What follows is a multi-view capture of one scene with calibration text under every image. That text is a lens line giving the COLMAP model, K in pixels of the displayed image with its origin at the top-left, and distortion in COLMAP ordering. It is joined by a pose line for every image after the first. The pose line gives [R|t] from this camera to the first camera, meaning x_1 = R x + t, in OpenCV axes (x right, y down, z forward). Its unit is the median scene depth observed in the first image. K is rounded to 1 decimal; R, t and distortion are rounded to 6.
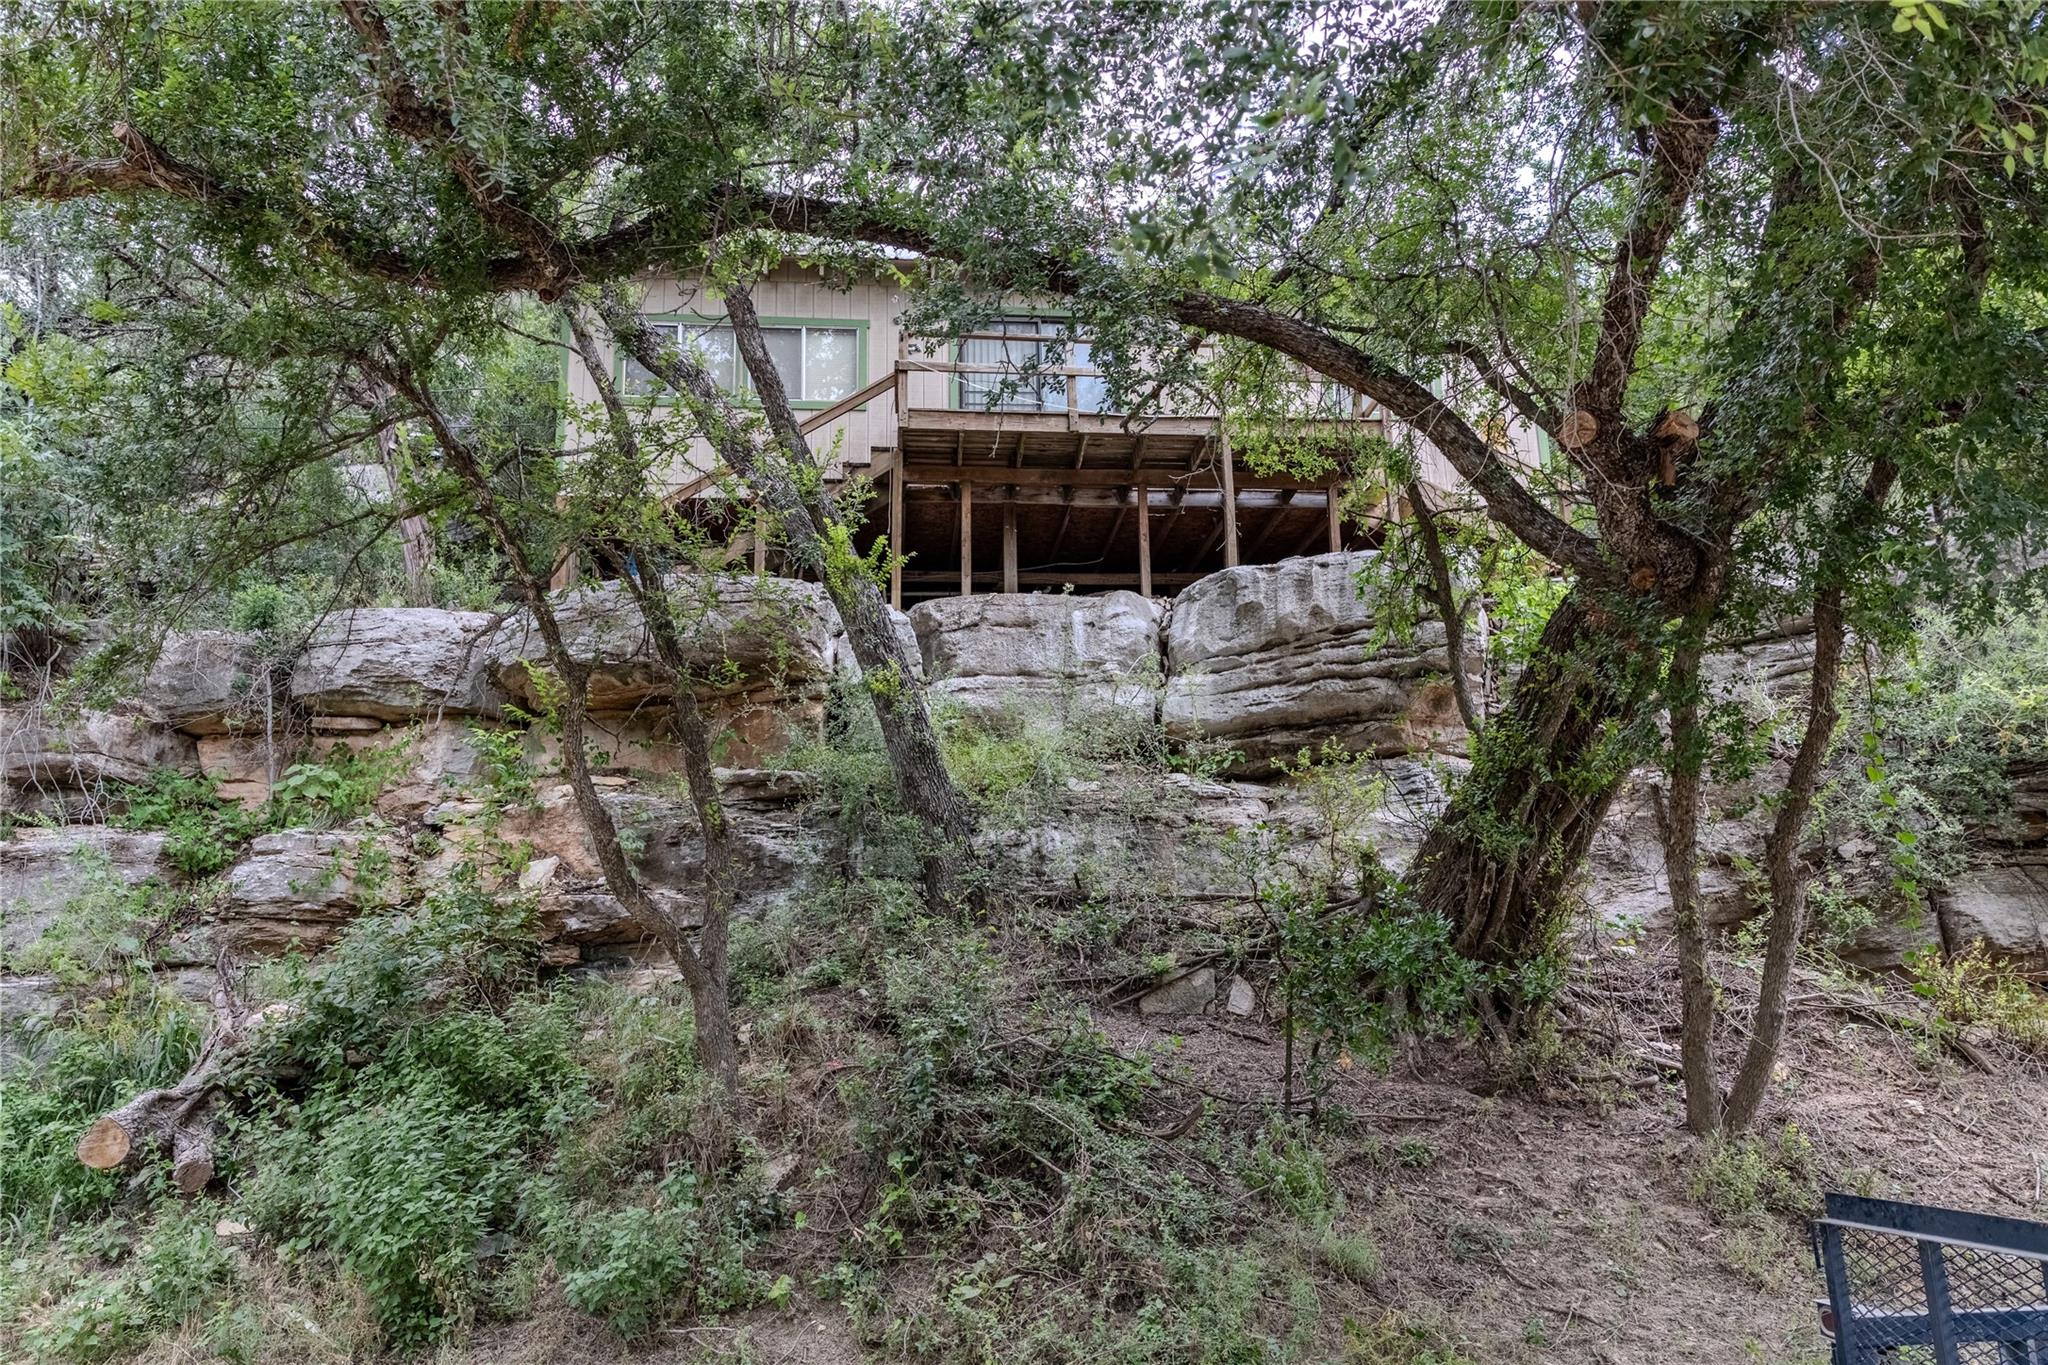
lens RADIAL K [[1391.1, 0, 1024.0], [0, 1391.1, 682.5], [0, 0, 1]] dist [-0.001466, -0.005089]
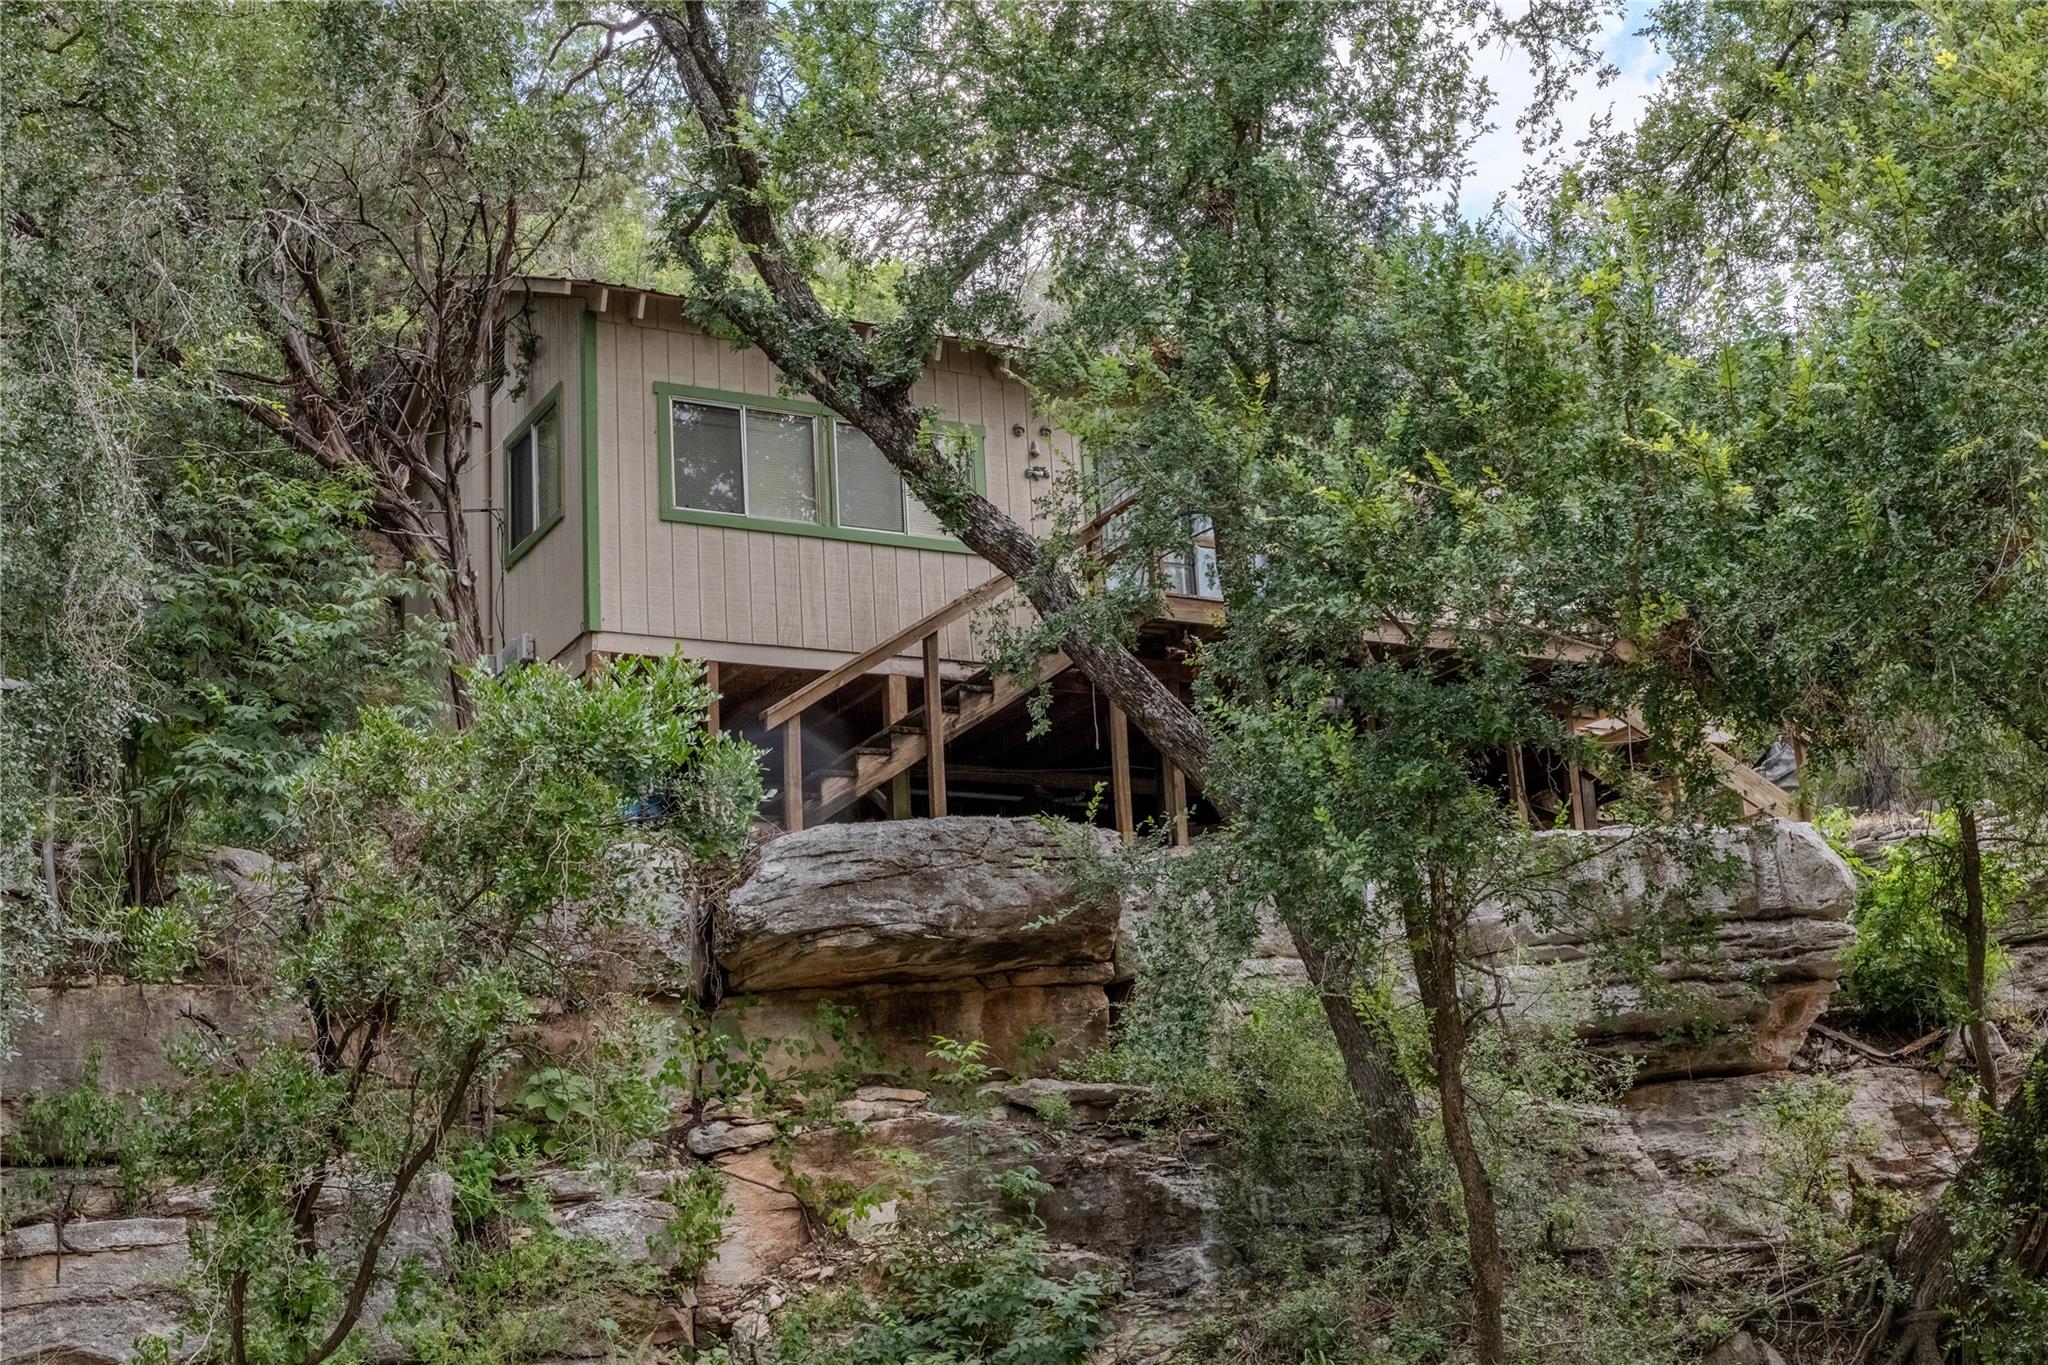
lens RADIAL K [[2618.0, 0, 1024.0], [0, 2618.0, 682.5], [0, 0, 1]] dist [-0.022260, 0.052484]
pose [[0.915381, 0.074909, 0.395559, -0.782366], [-0.049626, 0.996039, -0.073784, -0.045417], [-0.399519, 0.047911, 0.915472, -0.281326]]
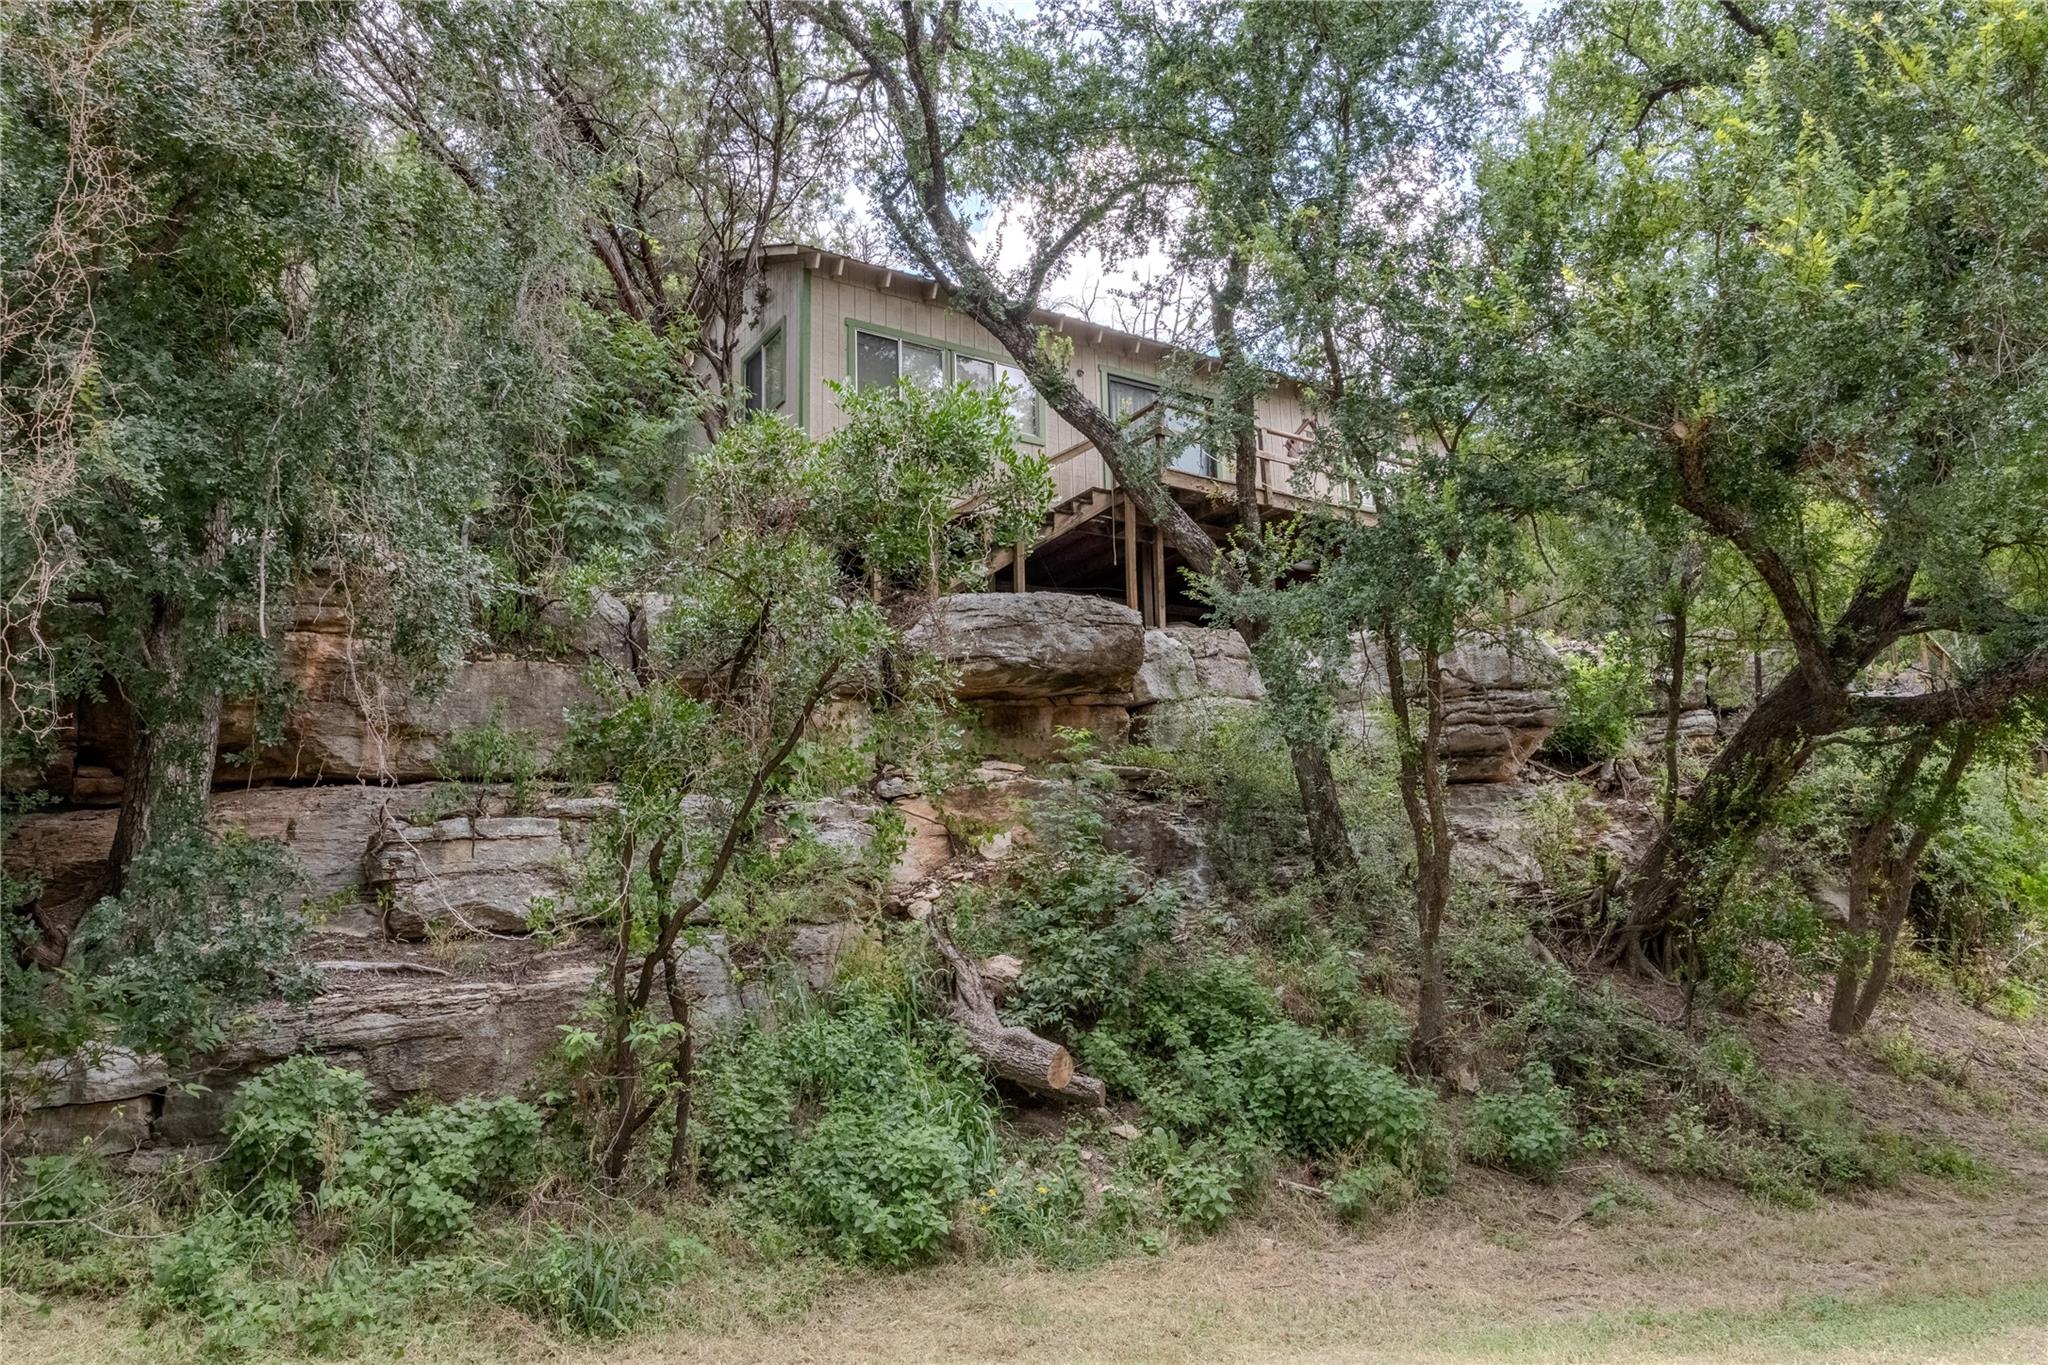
lens RADIAL K [[1391.1, 0, 1024.0], [0, 1391.1, 682.5], [0, 0, 1]] dist [-0.001466, -0.005089]
pose [[0.886969, 0.088433, 0.453283, -0.793726], [-0.092764, 0.995607, -0.012721, 0.015365], [-0.452417, -0.030765, 0.891276, -0.012974]]
